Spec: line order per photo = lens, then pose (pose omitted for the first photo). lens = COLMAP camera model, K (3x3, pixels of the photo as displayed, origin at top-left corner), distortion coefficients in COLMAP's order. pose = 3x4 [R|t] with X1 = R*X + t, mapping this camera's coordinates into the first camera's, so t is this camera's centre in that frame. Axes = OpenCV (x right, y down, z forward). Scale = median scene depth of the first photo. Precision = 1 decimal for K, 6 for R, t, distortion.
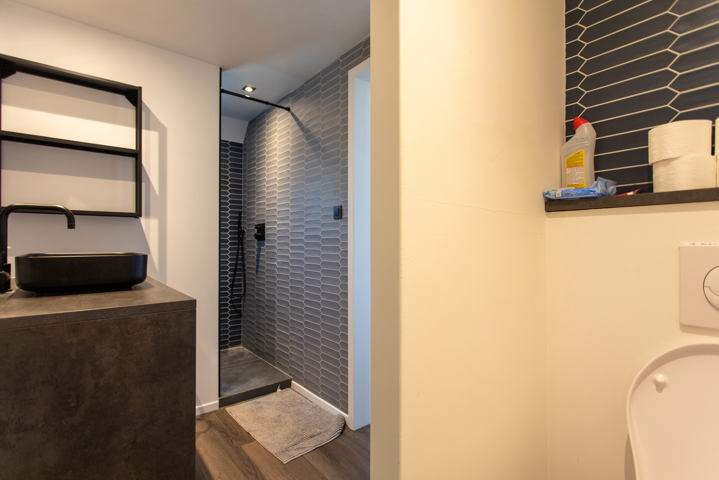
lens RADIAL K [[345.7, 0, 358.9], [0, 345.7, 241.4], [0, 0, 1]] dist [0.002877, -0.000609]
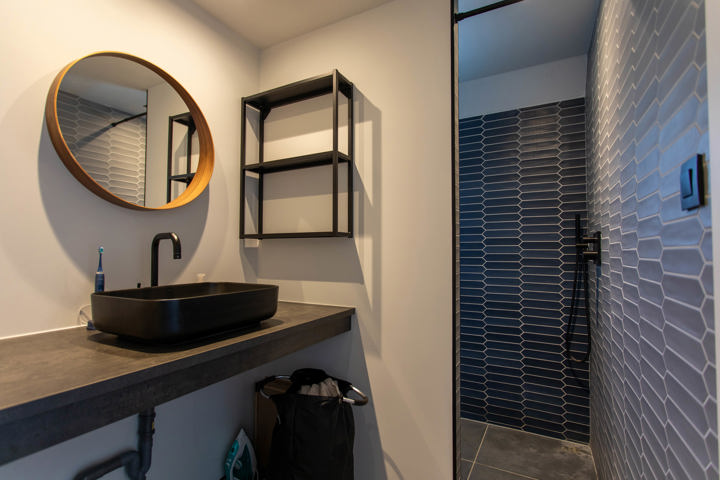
lens RADIAL K [[346.2, 0, 359.5], [0, 346.2, 239.5], [0, 0, 1]] dist [0.002877, -0.000609]
pose [[0.389270, -0.033011, -0.920532, 0.085949], [0.002631, 0.999393, -0.034727, -0.034257], [0.921120, 0.011096, 0.389121, 0.684388]]
